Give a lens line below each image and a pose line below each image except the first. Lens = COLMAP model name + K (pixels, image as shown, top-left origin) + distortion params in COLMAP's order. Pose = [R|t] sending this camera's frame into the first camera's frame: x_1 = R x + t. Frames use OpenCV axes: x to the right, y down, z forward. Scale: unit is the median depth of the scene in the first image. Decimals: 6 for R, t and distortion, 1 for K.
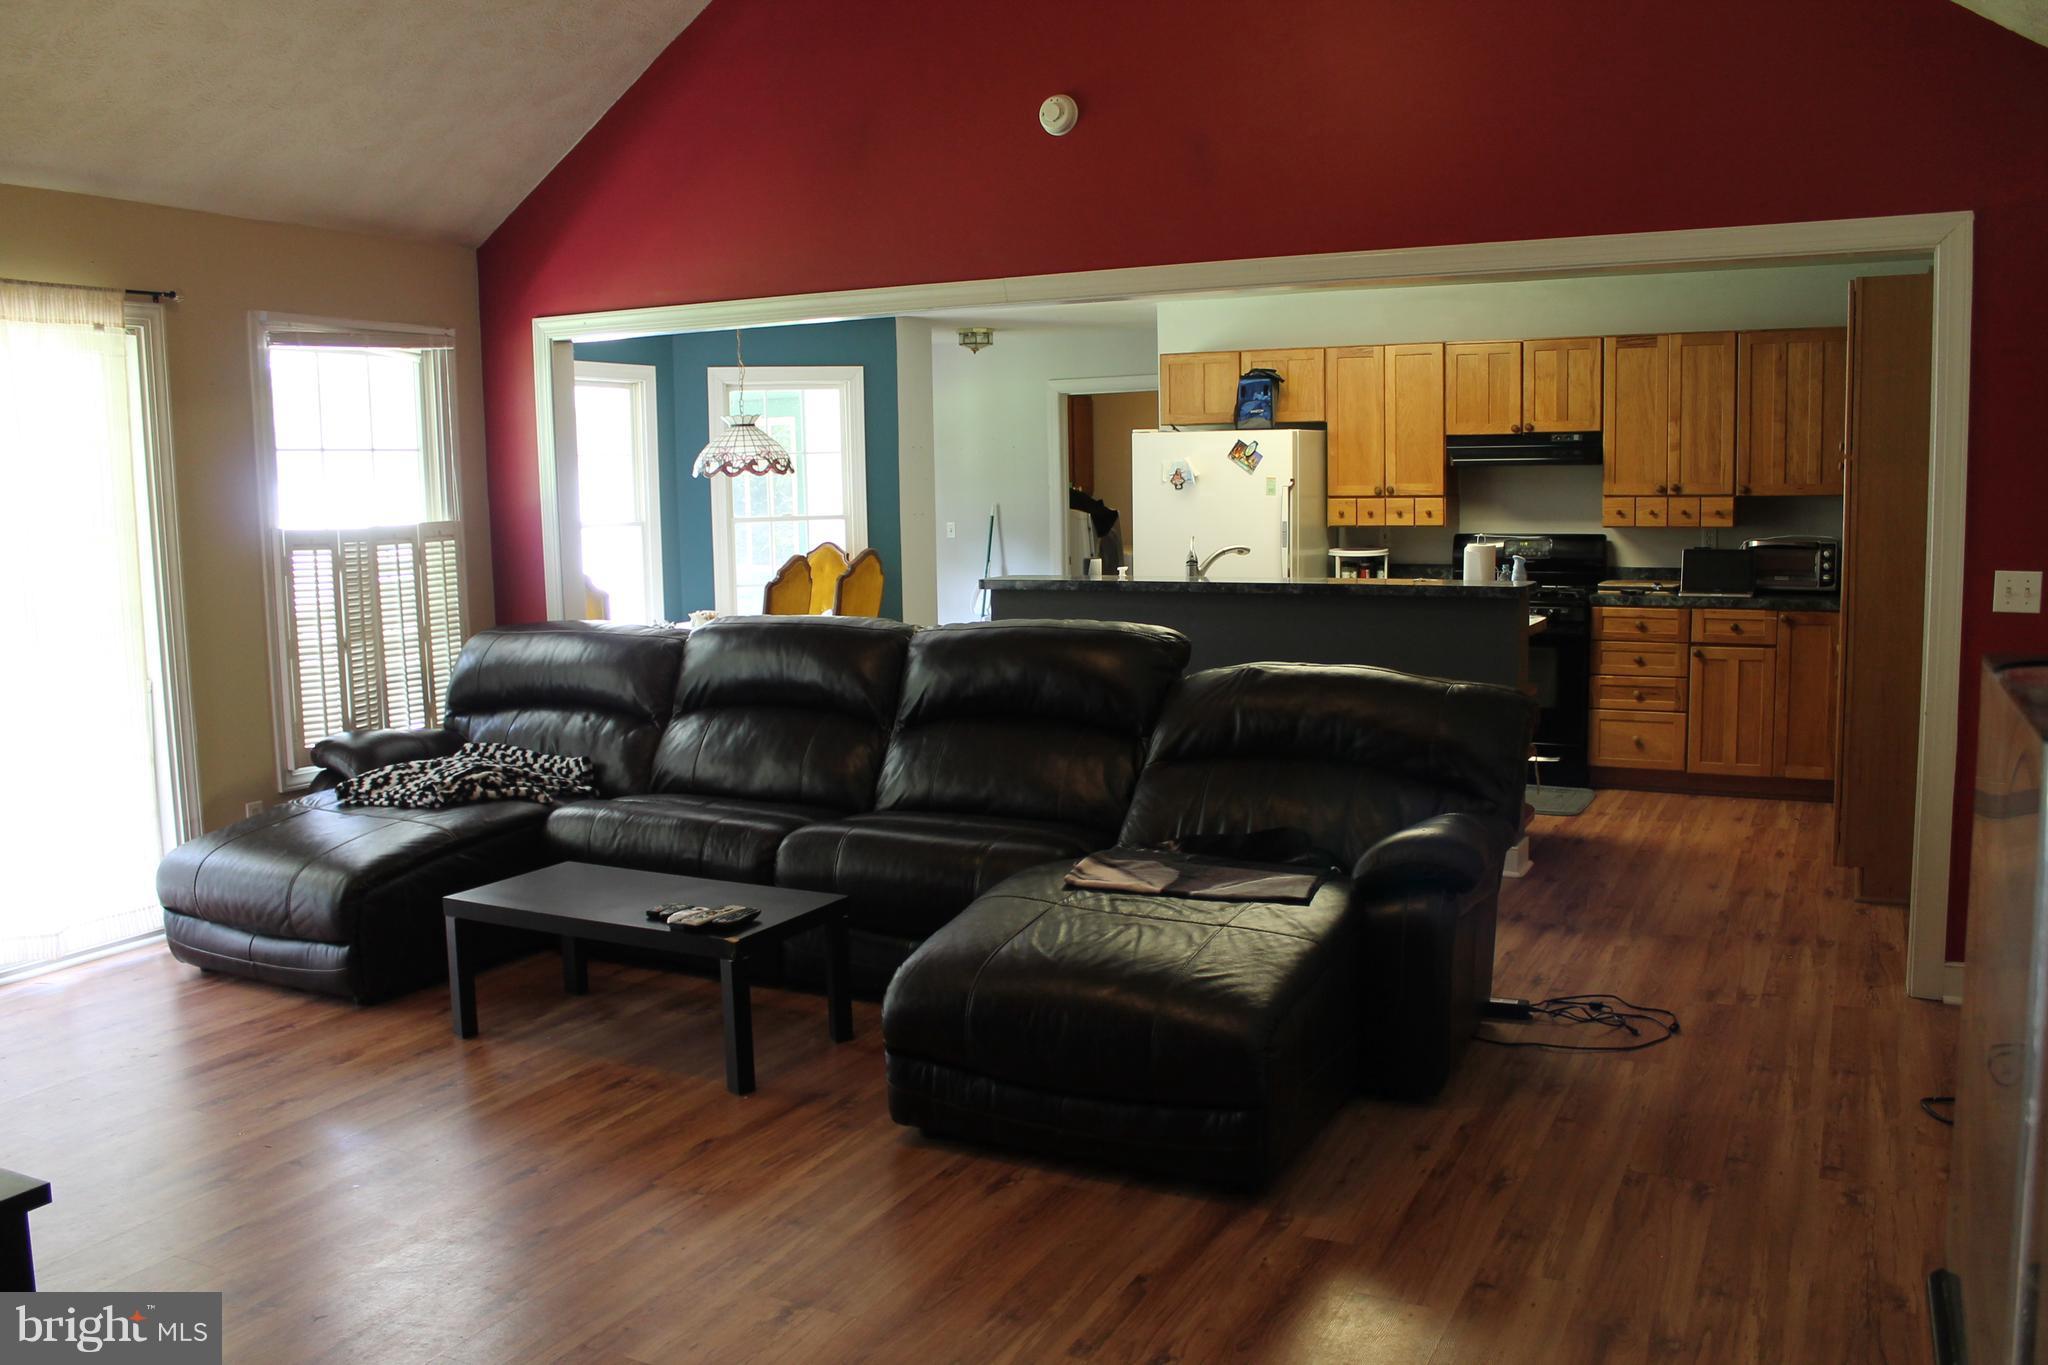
lens RADIAL K [[1731.9, 0, 964.5], [0, 1731.9, 699.9], [0, 0, 1]] dist [-0.166874, 0.125781]
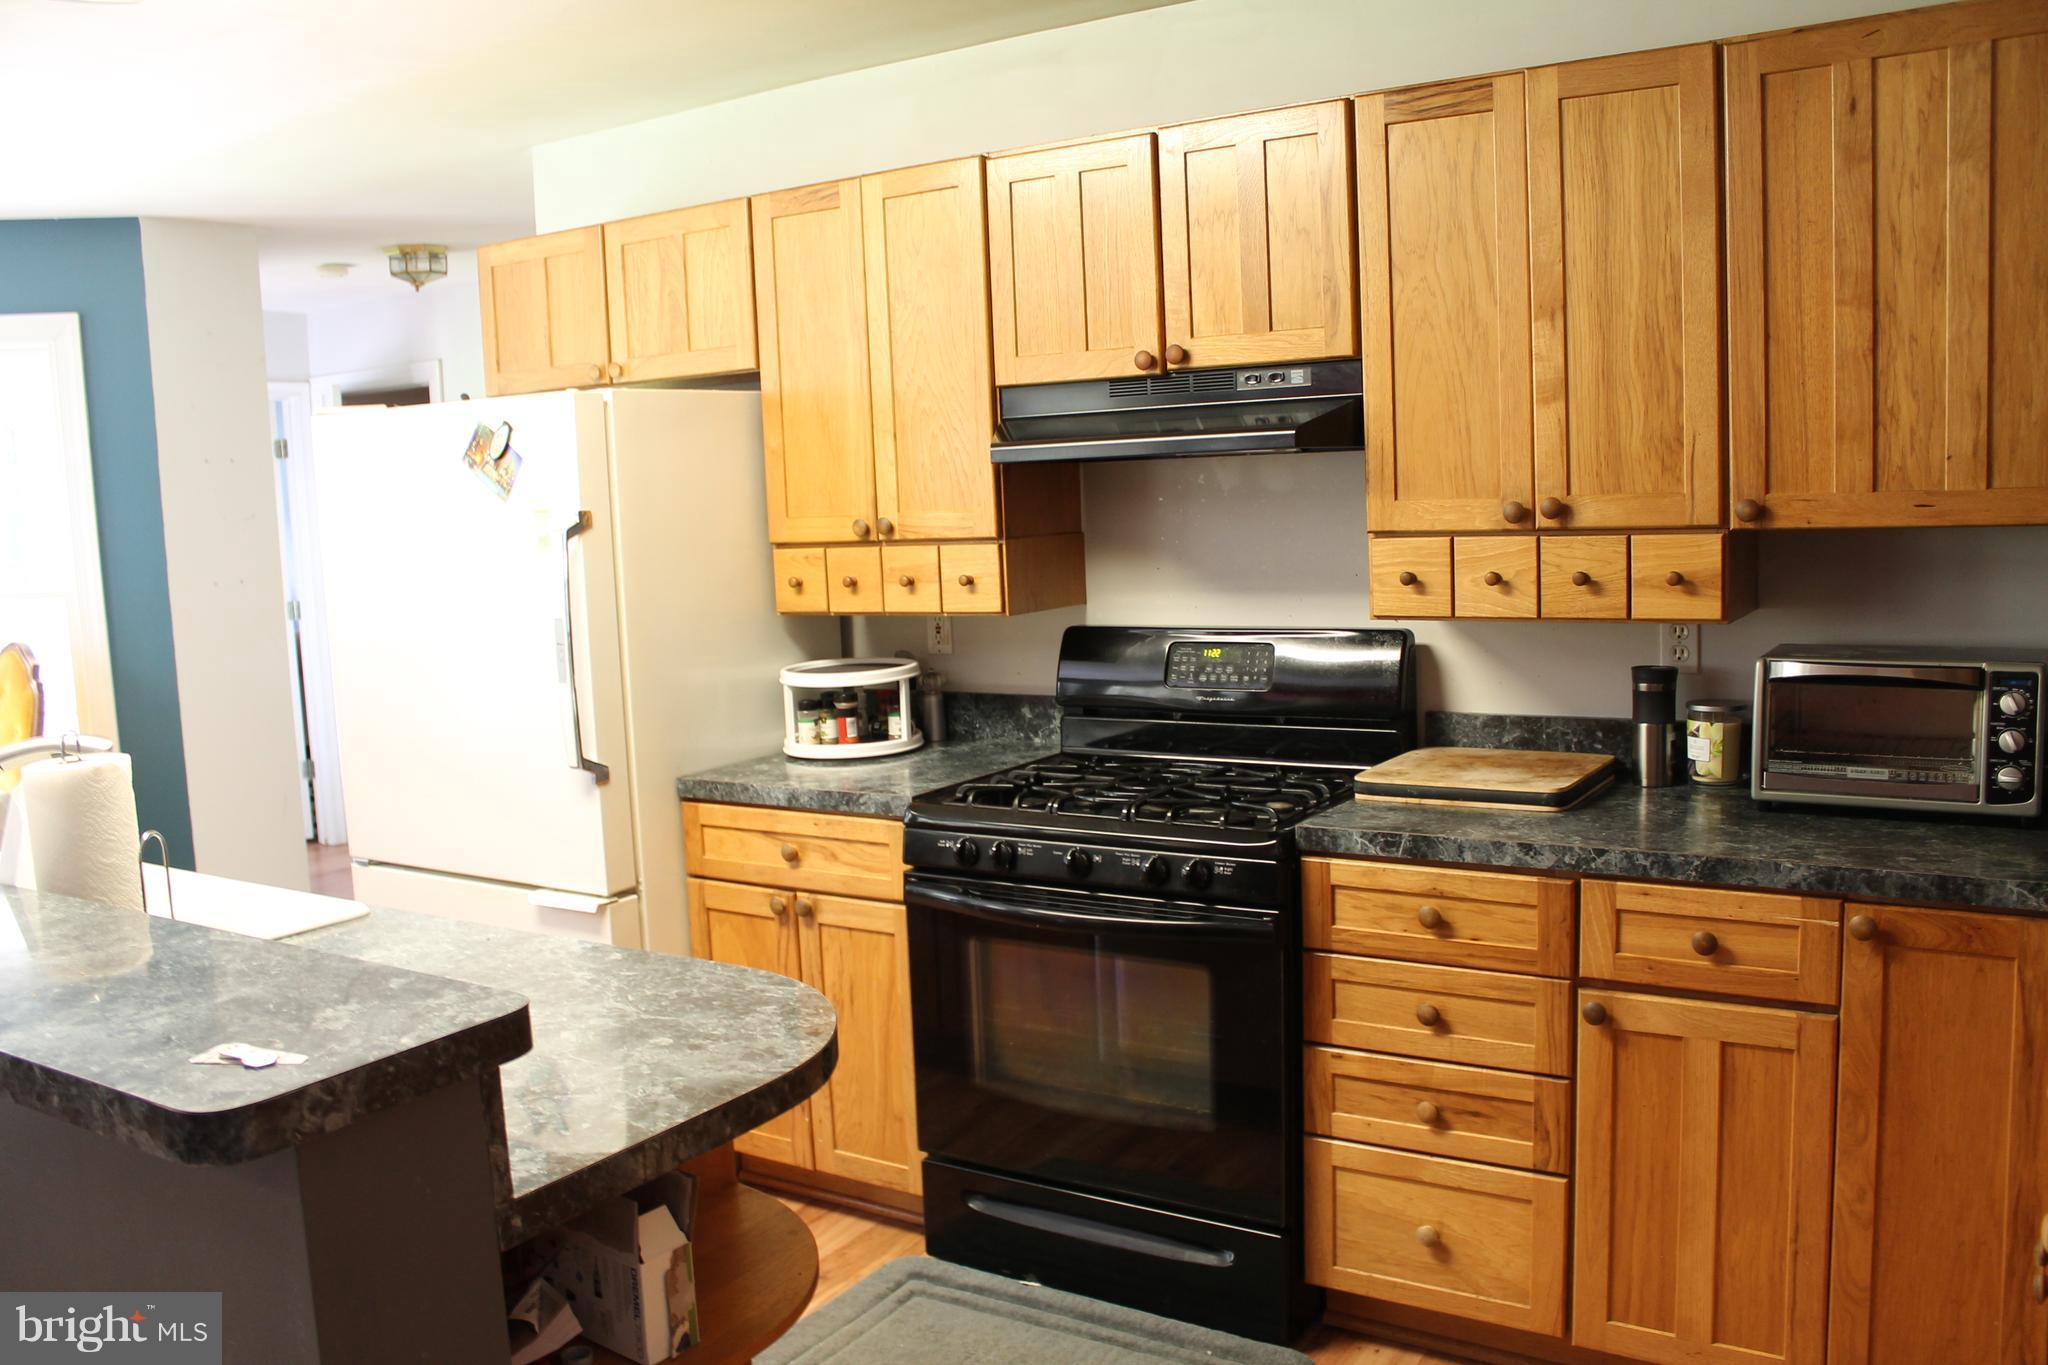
lens RADIAL K [[1731.9, 0, 956.6], [0, 1731.9, 695.6], [0, 0, 1]] dist [-0.166874, 0.125781]
pose [[0.994862, -0.010021, -0.100743, 0.335762], [0.009591, 0.999943, -0.004755, -0.087269], [0.100785, 0.003764, 0.994901, 0.641717]]
